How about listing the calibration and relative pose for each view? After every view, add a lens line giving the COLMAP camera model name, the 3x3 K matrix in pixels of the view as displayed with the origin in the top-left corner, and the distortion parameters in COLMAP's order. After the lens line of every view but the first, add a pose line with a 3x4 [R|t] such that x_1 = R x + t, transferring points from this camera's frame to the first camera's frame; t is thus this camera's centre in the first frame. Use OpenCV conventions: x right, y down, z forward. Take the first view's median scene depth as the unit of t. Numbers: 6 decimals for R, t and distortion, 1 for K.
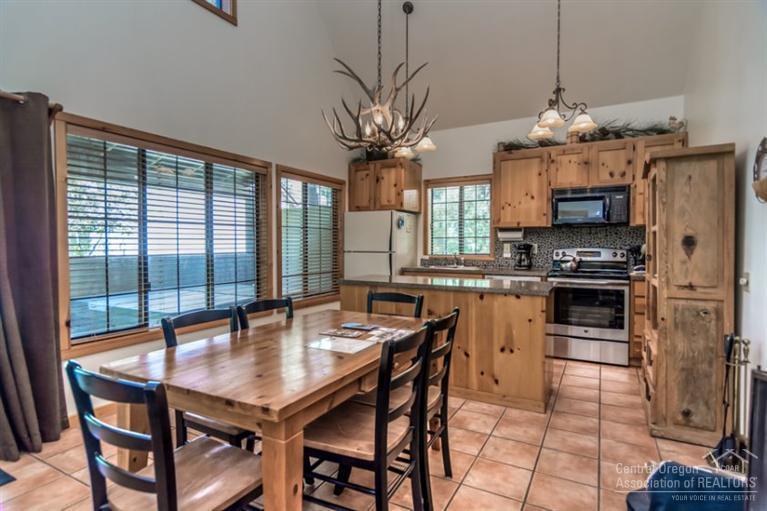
lens RADIAL K [[404.5, 0, 376.9], [0, 404.5, 252.1], [0, 0, 1]] dist [0.000434, 0.004947]
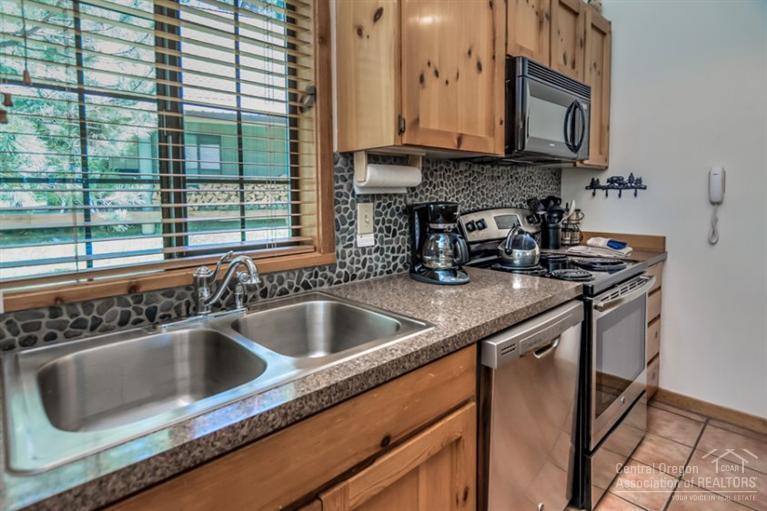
lens RADIAL K [[404.5, 0, 380.7], [0, 404.5, 215.1], [0, 0, 1]] dist [0.000434, 0.004947]
pose [[0.301796, -0.059092, 0.951539, 0.031278], [0.025216, 0.998223, 0.053994, -0.031802], [-0.953039, 0.007699, 0.302750, 0.995281]]
